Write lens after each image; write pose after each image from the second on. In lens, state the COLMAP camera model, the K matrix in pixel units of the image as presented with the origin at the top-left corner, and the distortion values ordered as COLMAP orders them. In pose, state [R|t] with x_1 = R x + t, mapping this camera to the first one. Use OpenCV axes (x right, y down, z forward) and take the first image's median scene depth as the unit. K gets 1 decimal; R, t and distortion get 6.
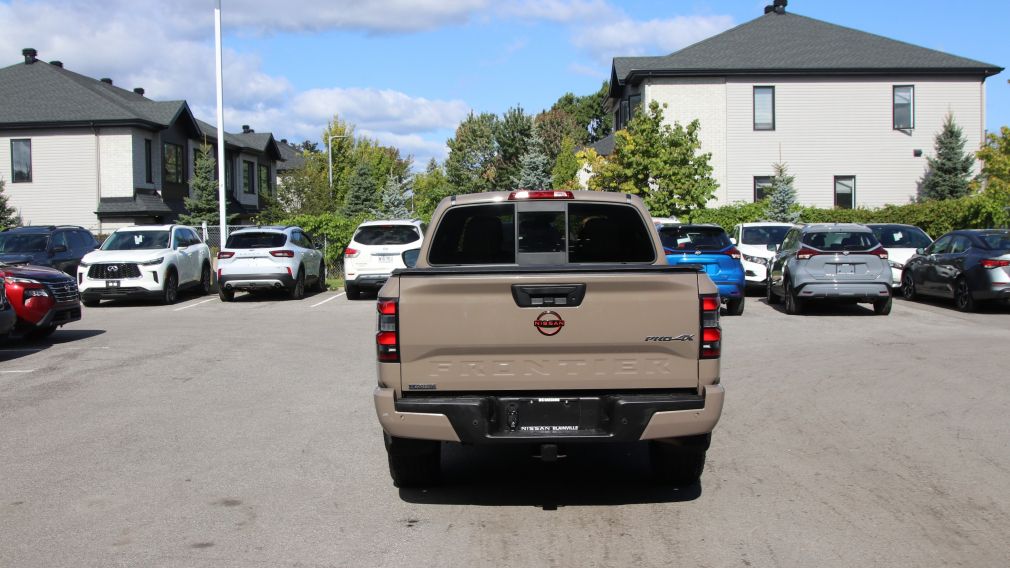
lens RADIAL K [[1167.1, 0, 498.5], [0, 1167.1, 352.6], [0, 0, 1]] dist [-0.104532, 0.030078]
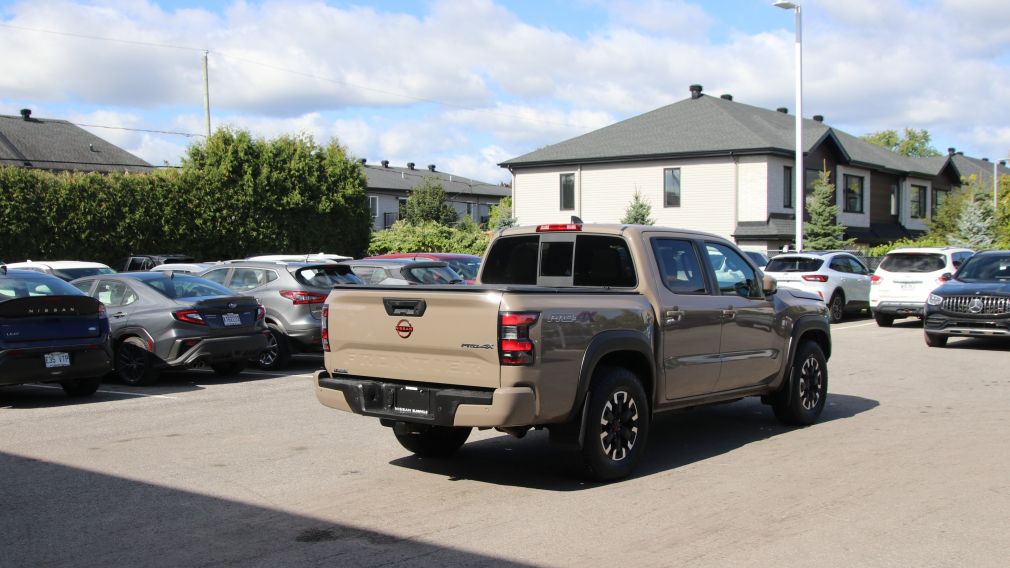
lens RADIAL K [[1183.5, 0, 492.5], [0, 1183.5, 351.8], [0, 0, 1]] dist [-0.089694, 0.011101]
pose [[0.782100, 0.064250, -0.619831, 0.234354], [-0.077370, 0.996986, 0.005720, -0.003626], [0.618331, 0.043482, 0.784714, 0.006581]]
